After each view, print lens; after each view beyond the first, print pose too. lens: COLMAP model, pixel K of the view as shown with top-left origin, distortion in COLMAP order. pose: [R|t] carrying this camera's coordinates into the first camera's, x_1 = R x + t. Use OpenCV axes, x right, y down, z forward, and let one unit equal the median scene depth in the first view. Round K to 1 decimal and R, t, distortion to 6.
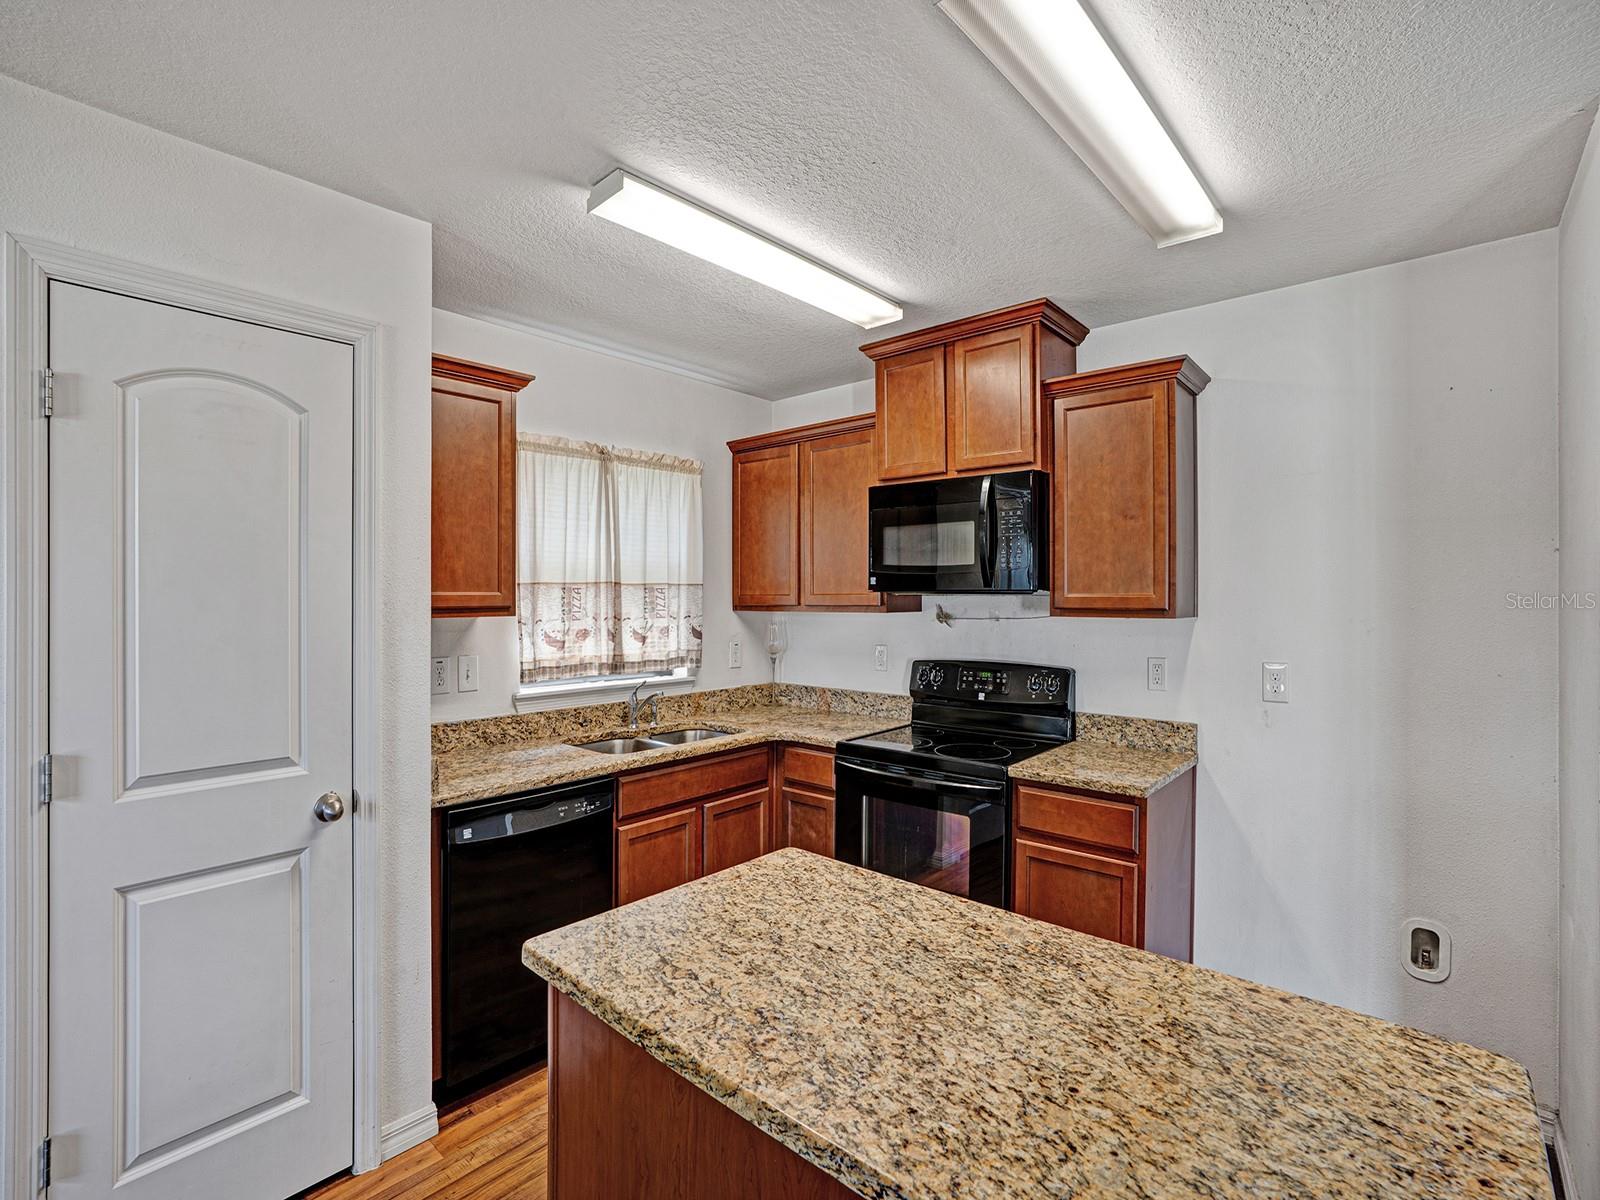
lens RADIAL K [[747.4, 0, 793.6], [0, 747.4, 595.7], [0, 0, 1]] dist [-0.065620, 0.023866]
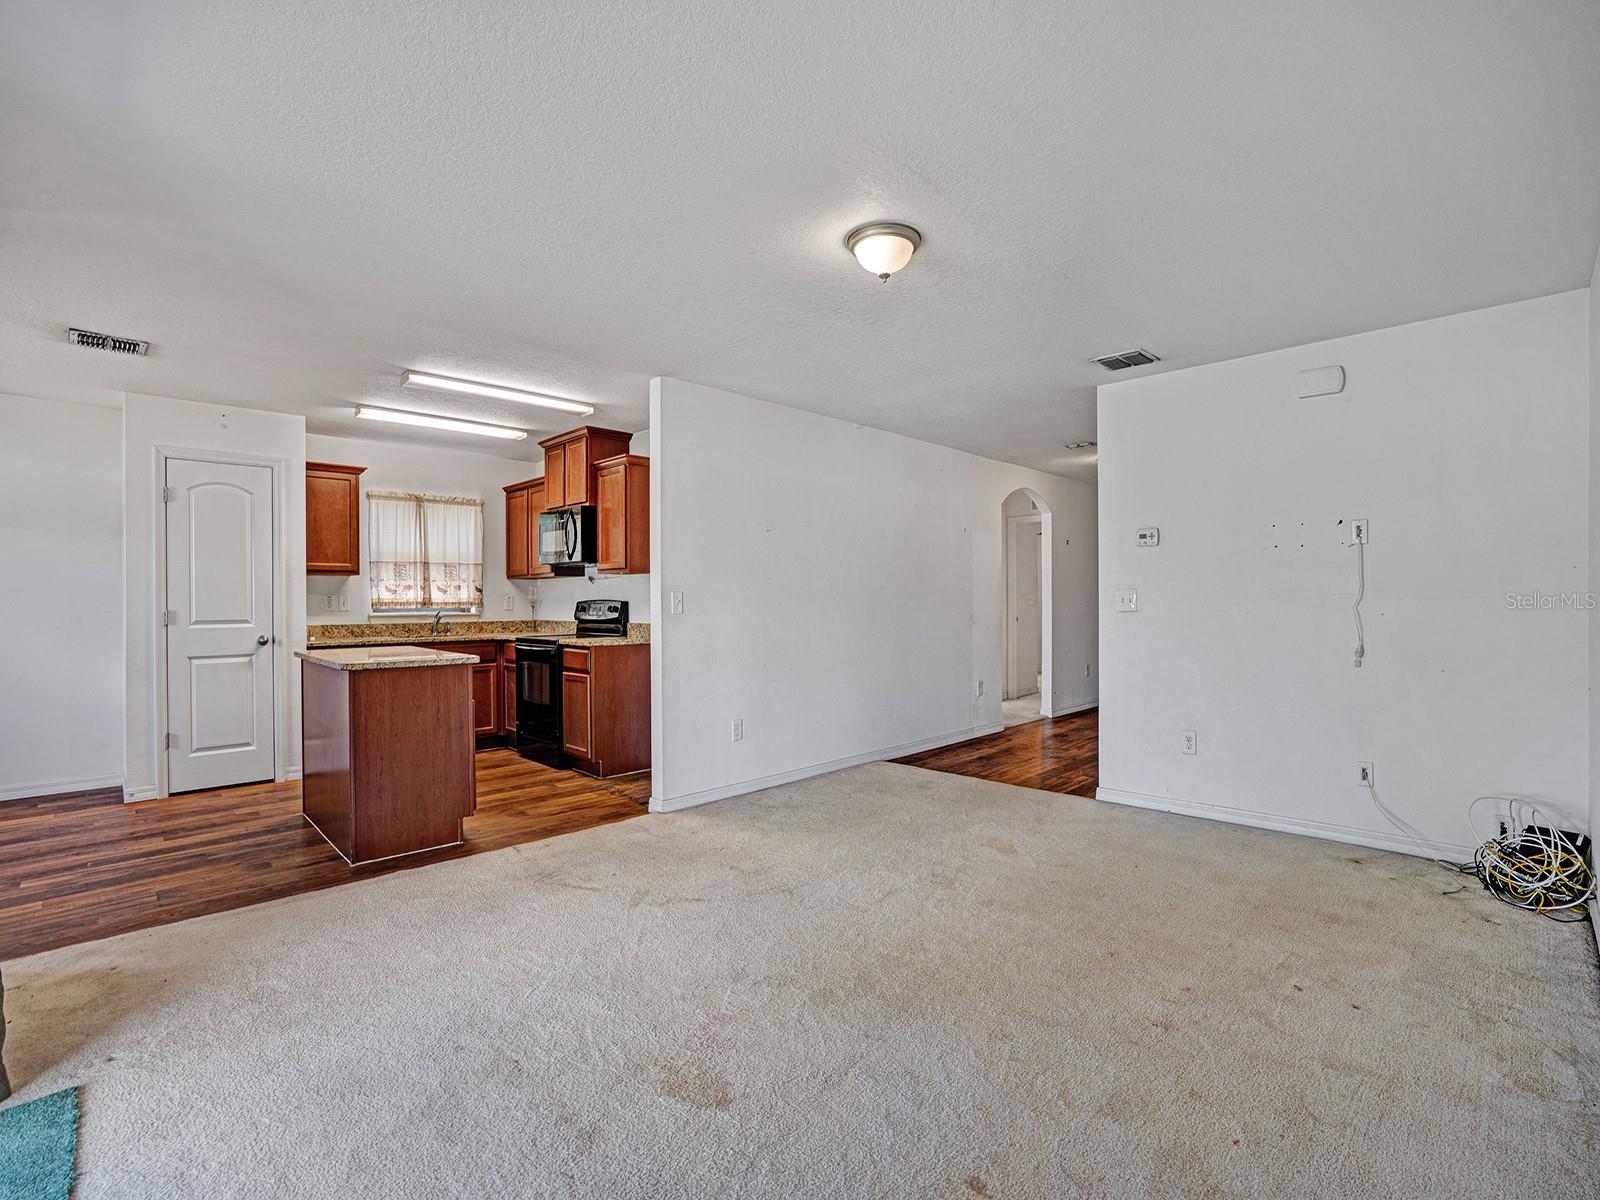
lens RADIAL K [[747.4, 0, 802.5], [0, 747.4, 604.3], [0, 0, 1]] dist [-0.065620, 0.023866]
pose [[0.998398, -0.004619, -0.056394, 1.267240], [0.004906, 0.999976, 0.004951, 0.129931], [0.056370, -0.005220, 0.998396, -1.318996]]
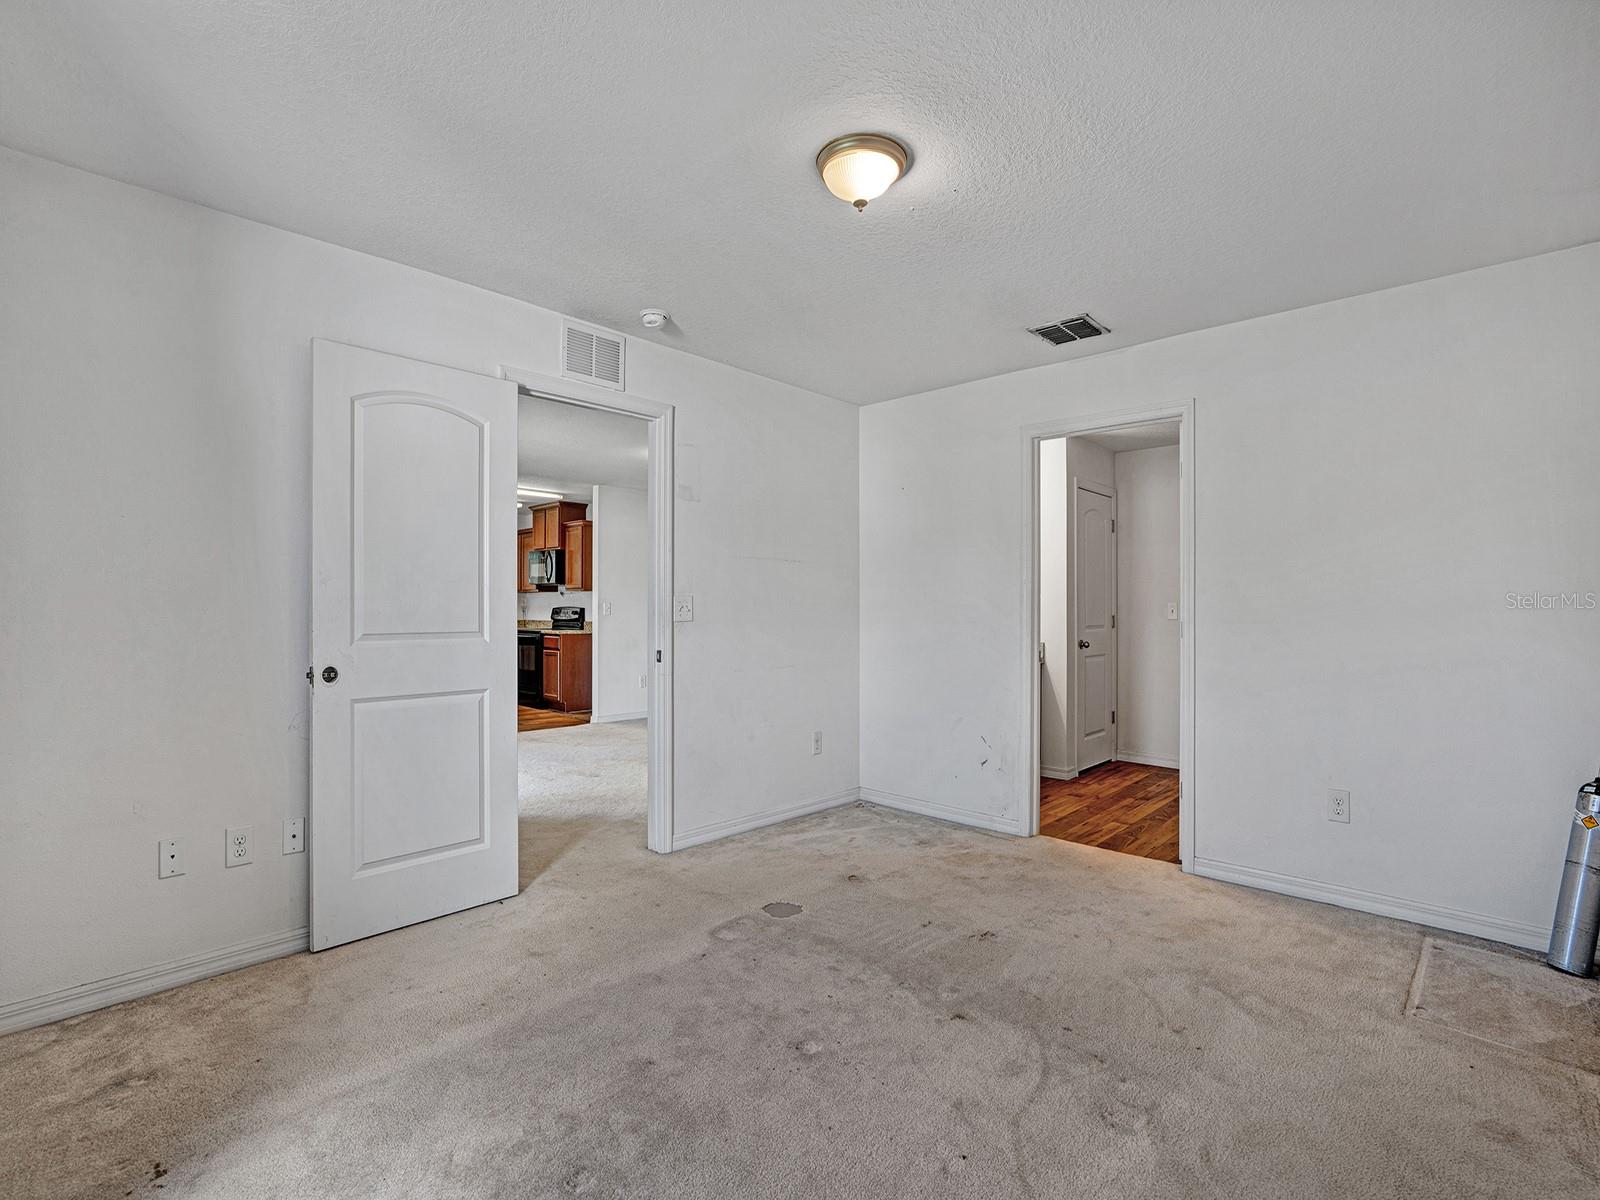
lens RADIAL K [[747.4, 0, 809.0], [0, 747.4, 600.8], [0, 0, 1]] dist [-0.065620, 0.023866]
pose [[0.999683, 0.000478, -0.025186, 1.895808], [-0.000667, 0.999972, -0.007494, 0.119503], [0.025182, 0.007508, 0.999655, -2.942436]]
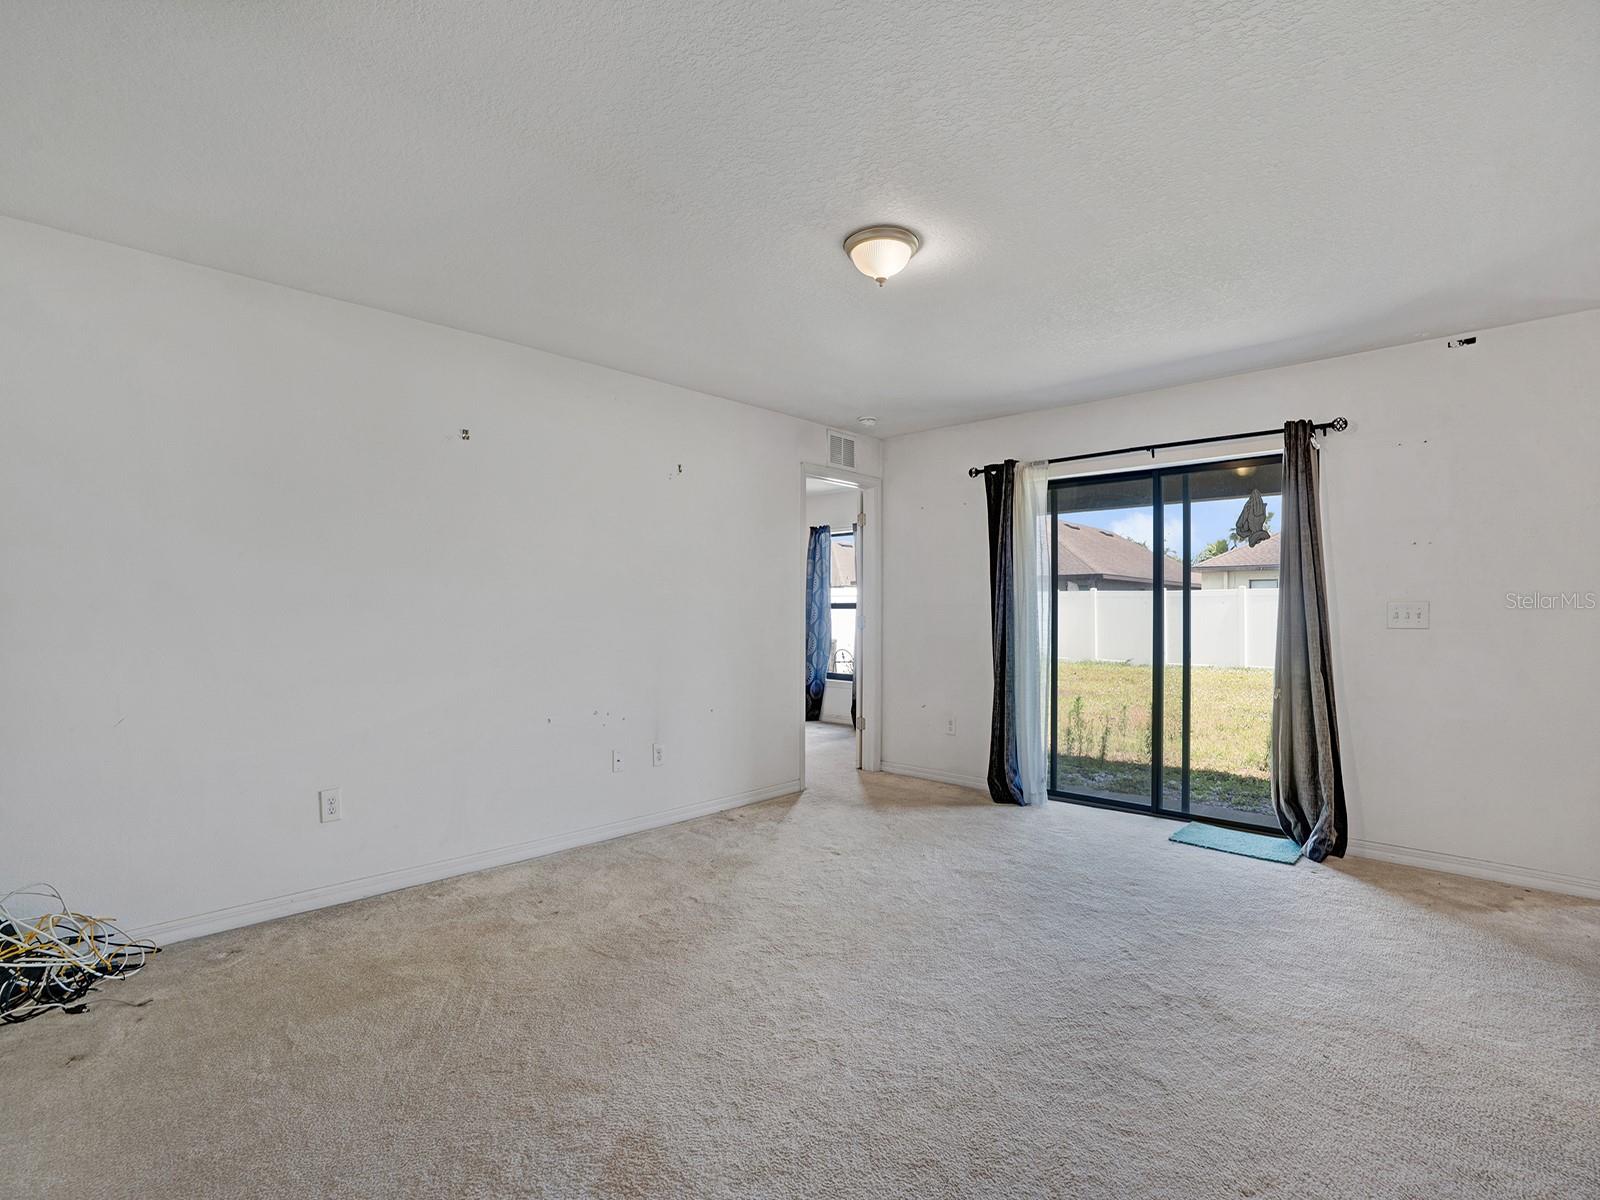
lens RADIAL K [[747.4, 0, 798.9], [0, 747.4, 612.7], [0, 0, 1]] dist [-0.065620, 0.023866]
pose [[-0.999687, -0.004837, 0.024553, 1.437580], [-0.004813, 0.999988, 0.001055, 0.132165], [-0.024558, 0.000937, -0.999698, 1.090718]]
